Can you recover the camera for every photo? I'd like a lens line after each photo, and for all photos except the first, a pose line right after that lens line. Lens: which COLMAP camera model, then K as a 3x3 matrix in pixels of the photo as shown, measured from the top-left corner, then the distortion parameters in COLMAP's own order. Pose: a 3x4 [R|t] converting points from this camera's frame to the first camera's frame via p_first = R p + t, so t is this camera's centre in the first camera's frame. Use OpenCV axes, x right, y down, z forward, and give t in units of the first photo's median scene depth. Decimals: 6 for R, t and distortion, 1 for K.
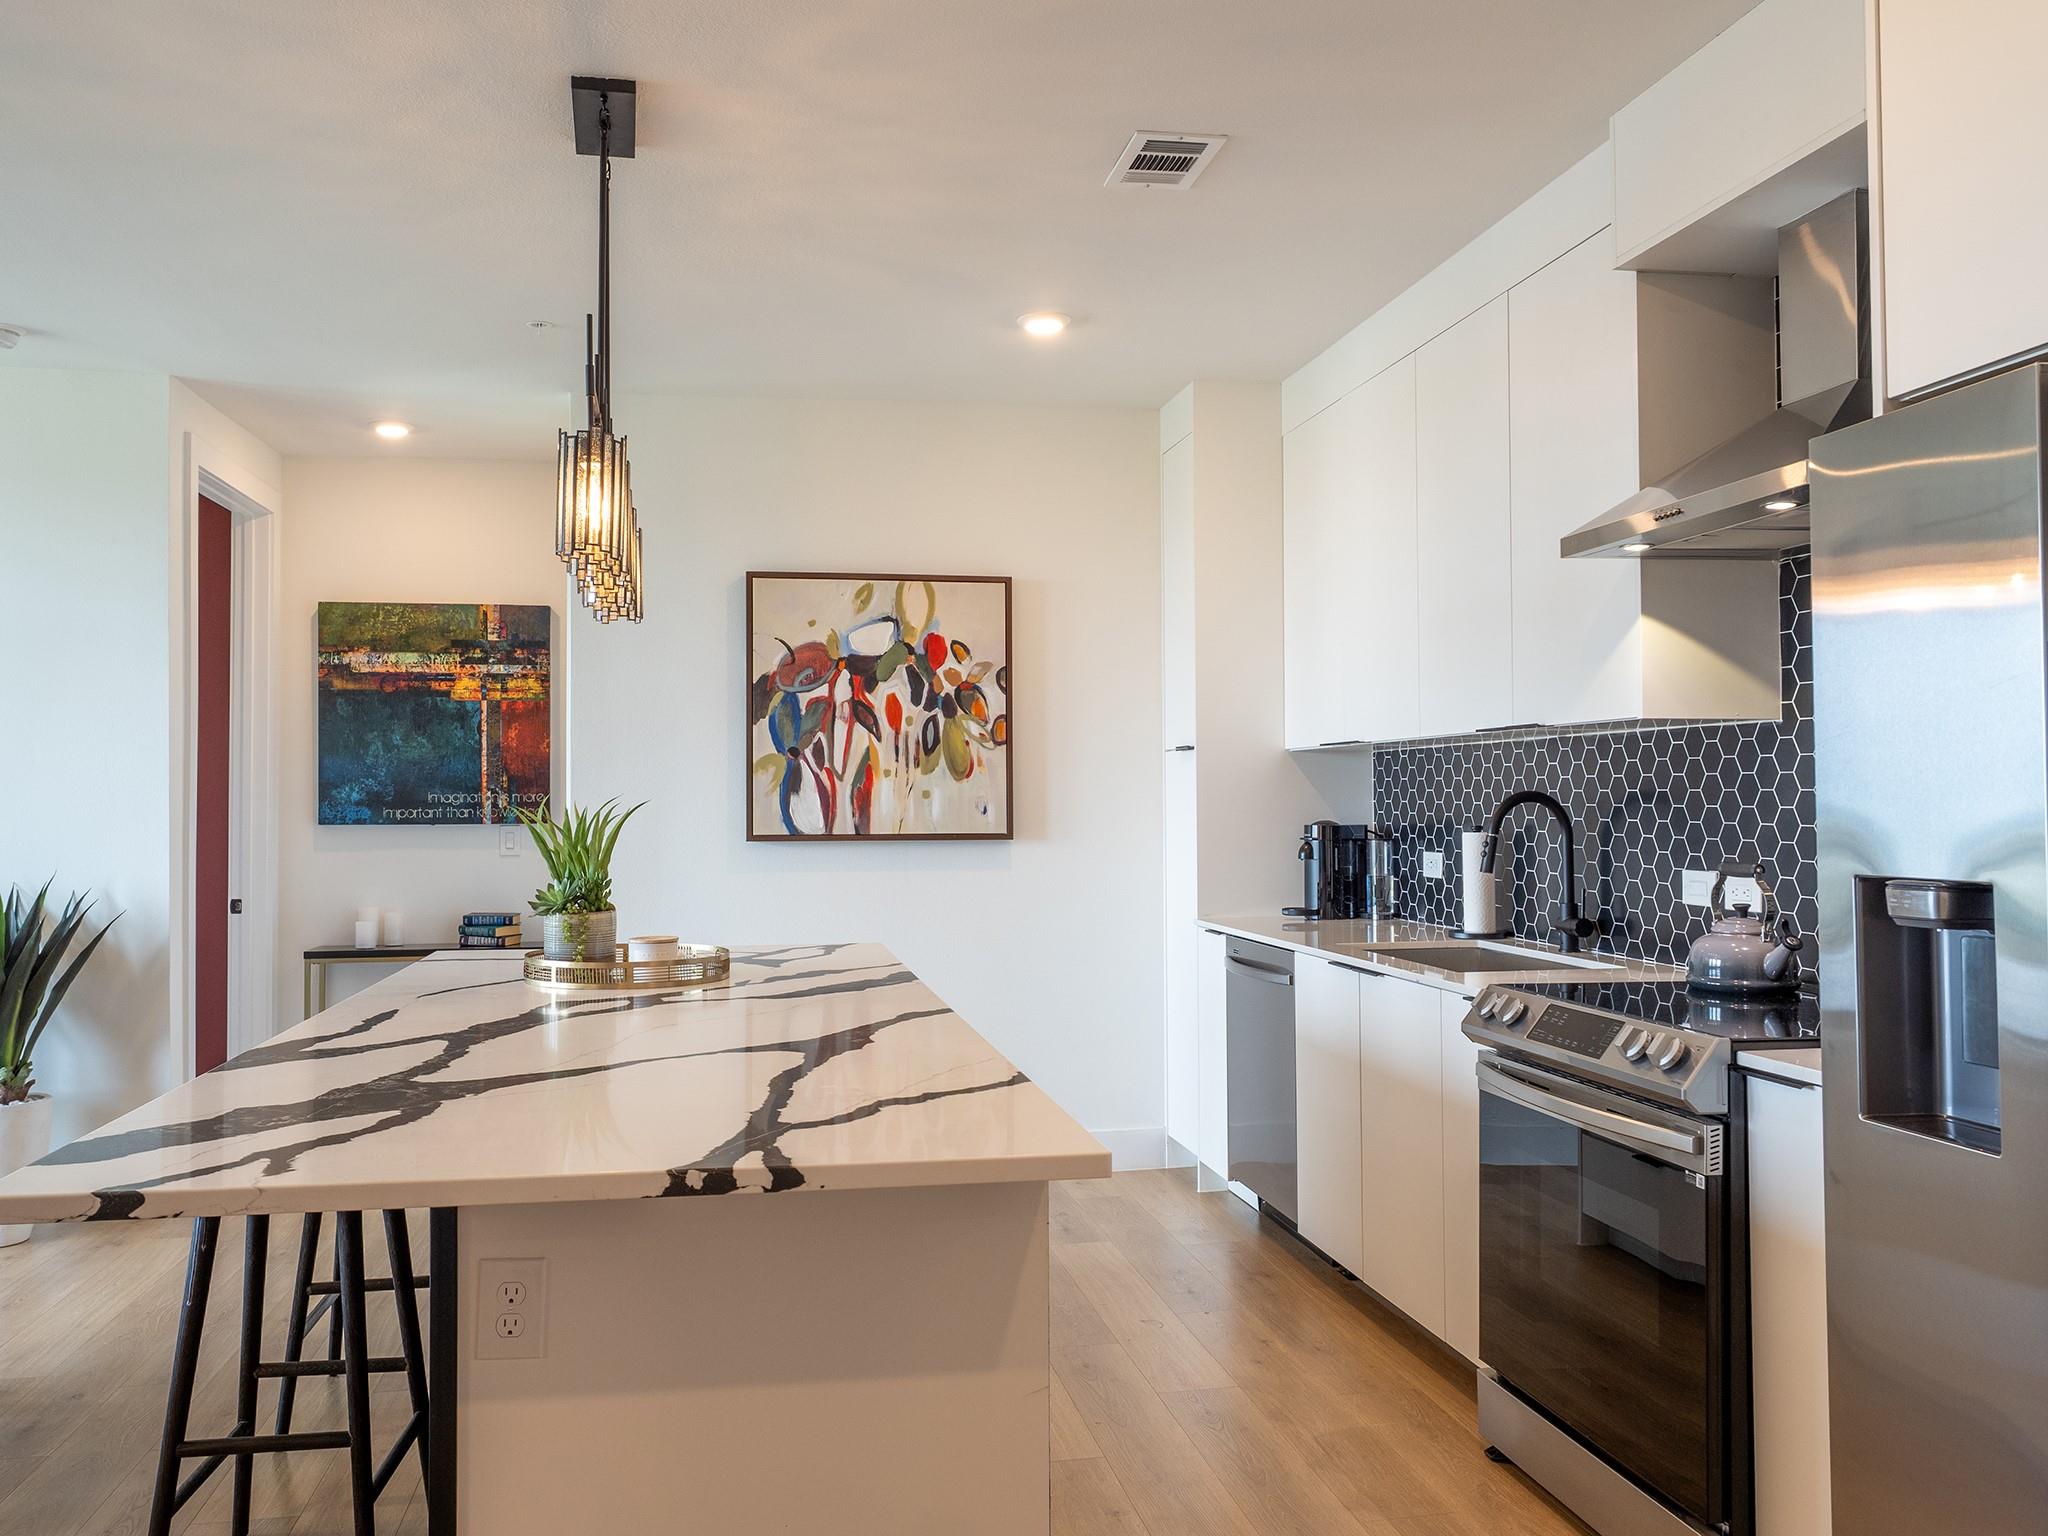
lens RADIAL K [[1604.4, 0, 1022.0], [0, 1604.4, 765.8], [0, 0, 1]] dist [-0.000970, 0.002508]
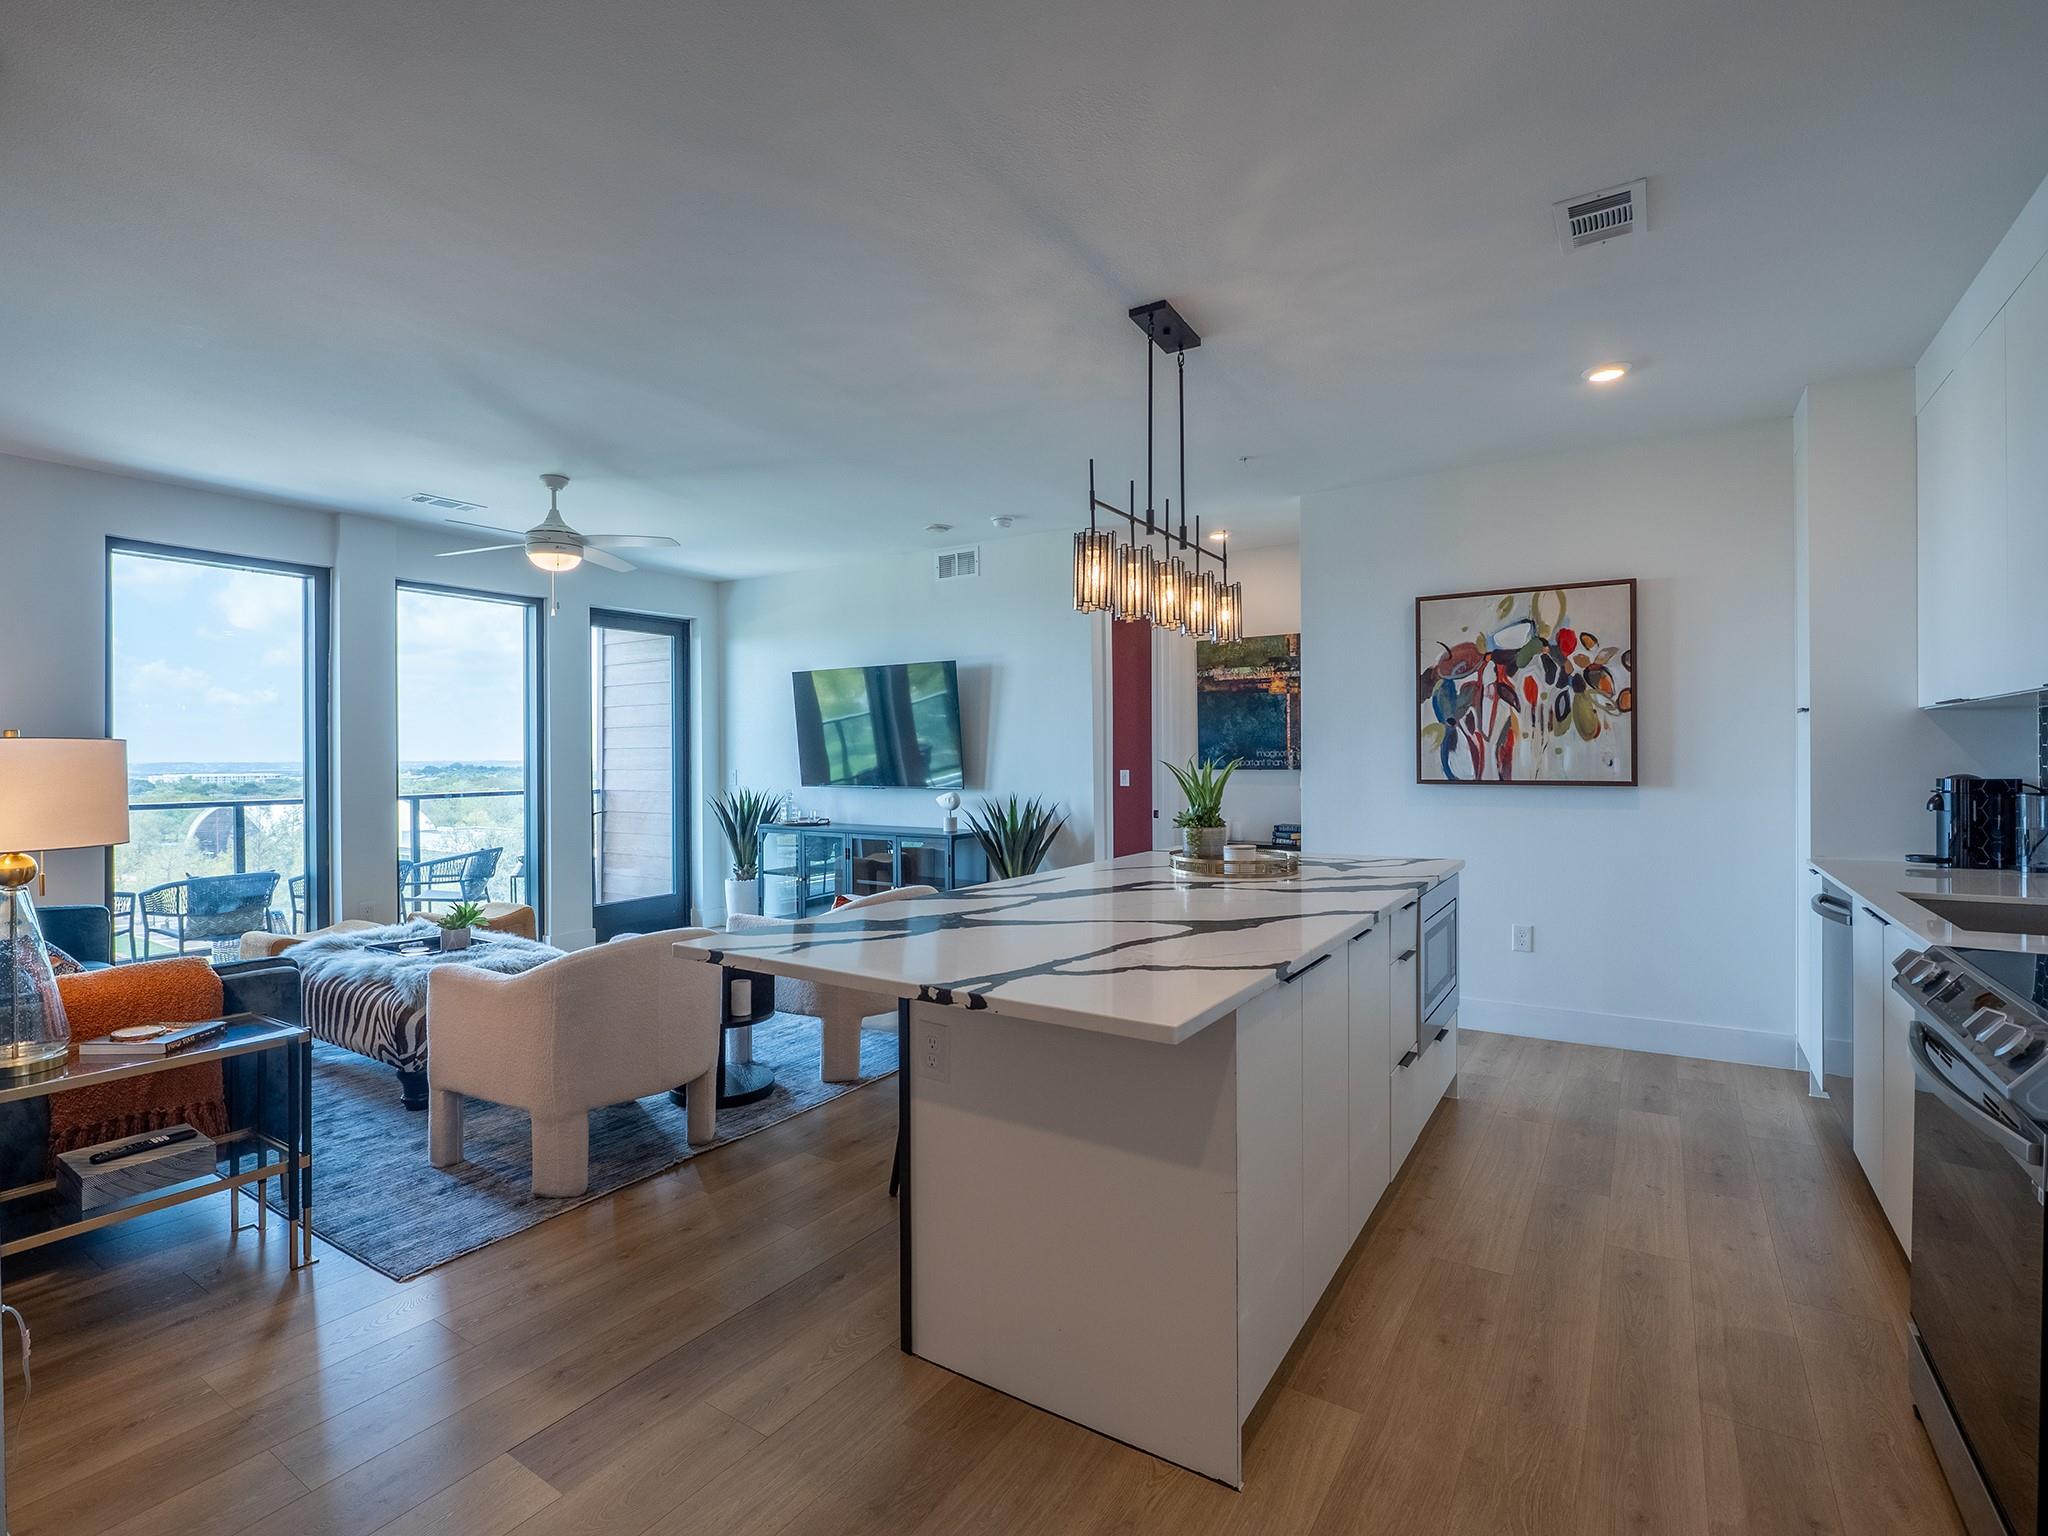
lens RADIAL K [[979.8, 0, 1023.4], [0, 979.8, 760.7], [0, 0, 1]] dist [-0.007869, -0.002144]
pose [[0.724347, 0.003018, -0.689428, 0.178806], [0.017573, 0.999585, 0.022839, -0.000337], [0.689211, -0.028658, 0.723994, 0.111983]]
